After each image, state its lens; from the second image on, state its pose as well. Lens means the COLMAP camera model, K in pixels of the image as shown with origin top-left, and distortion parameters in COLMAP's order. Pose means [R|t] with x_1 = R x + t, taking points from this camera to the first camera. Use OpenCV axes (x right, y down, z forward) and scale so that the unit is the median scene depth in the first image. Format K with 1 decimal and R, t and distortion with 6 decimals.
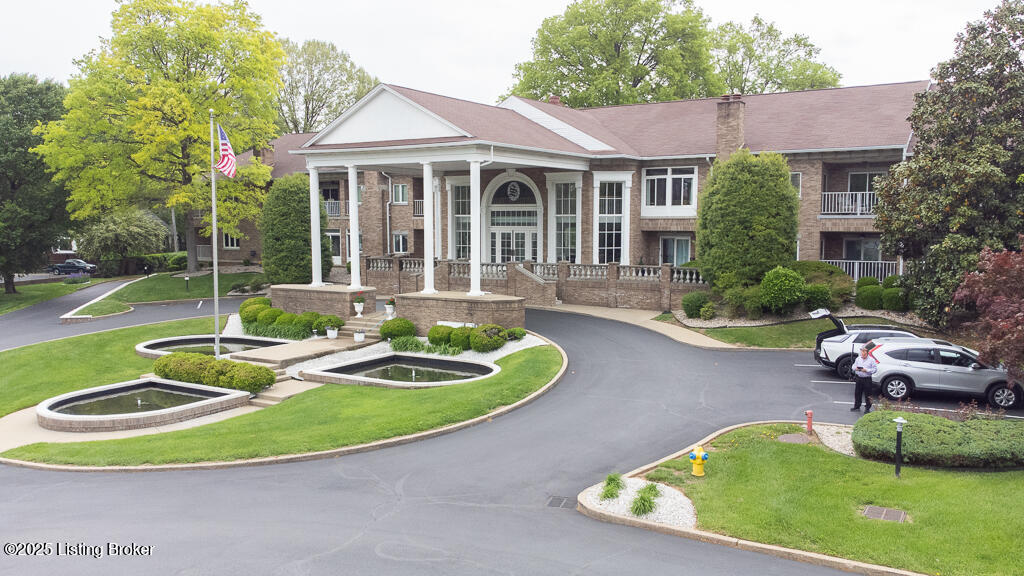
lens RADIAL K [[821.7, 0, 507.4], [0, 821.7, 287.5], [0, 0, 1]] dist [0.047392, -0.002563]
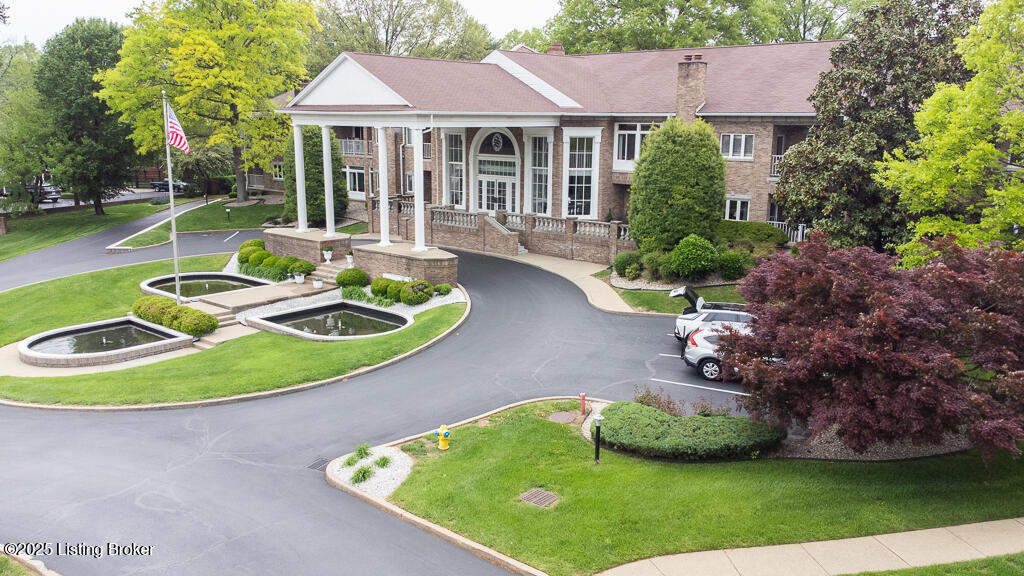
lens RADIAL K [[808.7, 0, 507.7], [0, 808.7, 289.0], [0, 0, 1]] dist [0.046996, 0.000849]
pose [[0.987341, 0.042059, -0.152932, 0.211024], [-0.023129, 0.992073, 0.123516, -0.065278], [0.156914, -0.118416, 0.980487, -0.051748]]
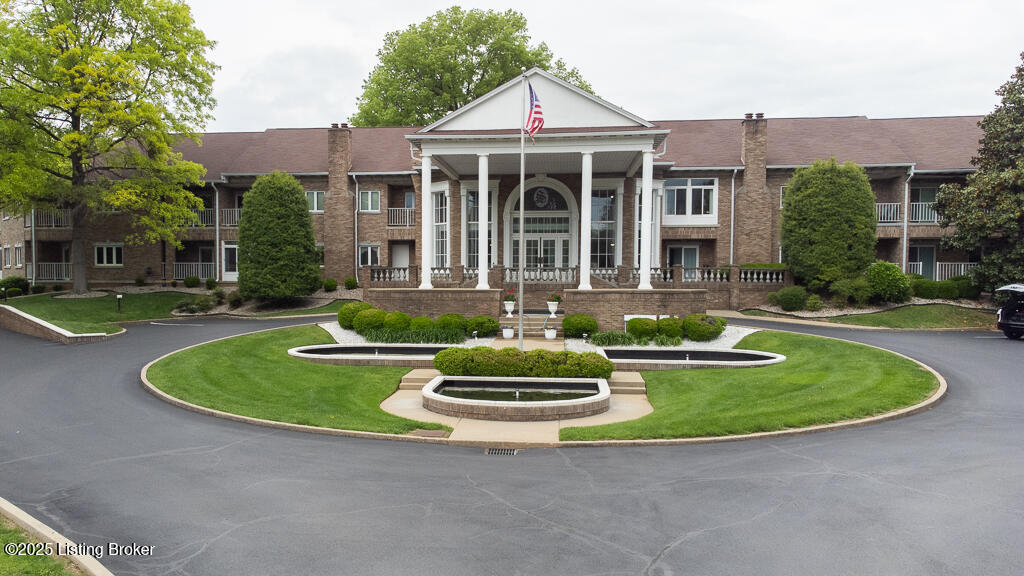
lens RADIAL K [[848.2, 0, 457.3], [0, 848.2, 305.2], [0, 0, 1]] dist [0.041000, 0.012759]
pose [[0.909964, -0.013287, 0.414475, -0.560960], [0.031354, 0.998830, -0.036815, 0.049940], [-0.413501, 0.046496, 0.909316, 0.146228]]
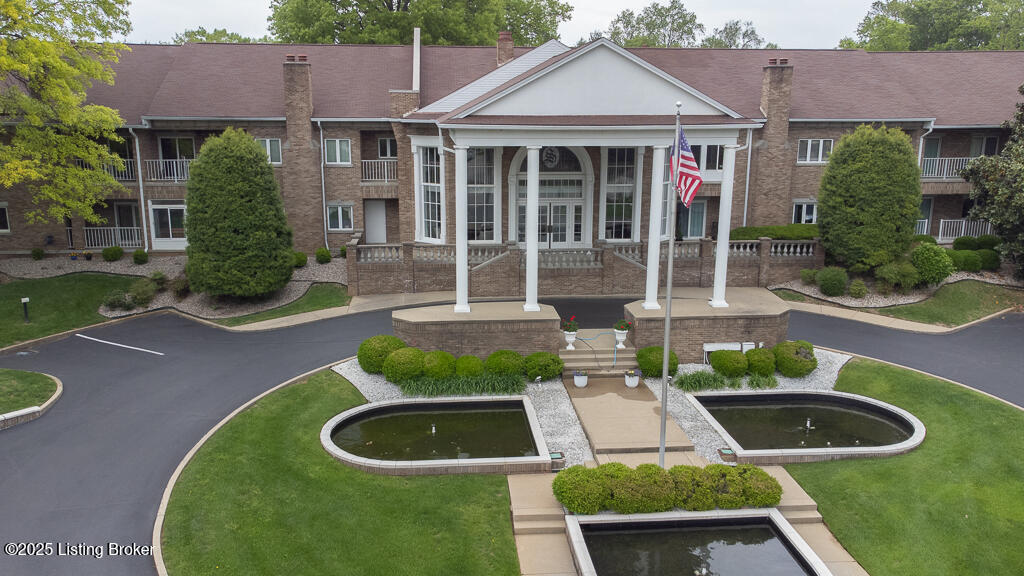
lens RADIAL K [[818.3, 0, 508.6], [0, 818.3, 288.1], [0, 0, 1]] dist [0.026386, 0.050289]
pose [[0.800030, -0.122200, 0.587384, -0.598067], [0.045584, 0.988588, 0.143581, -0.118253], [-0.598226, -0.088094, 0.796470, 0.387669]]
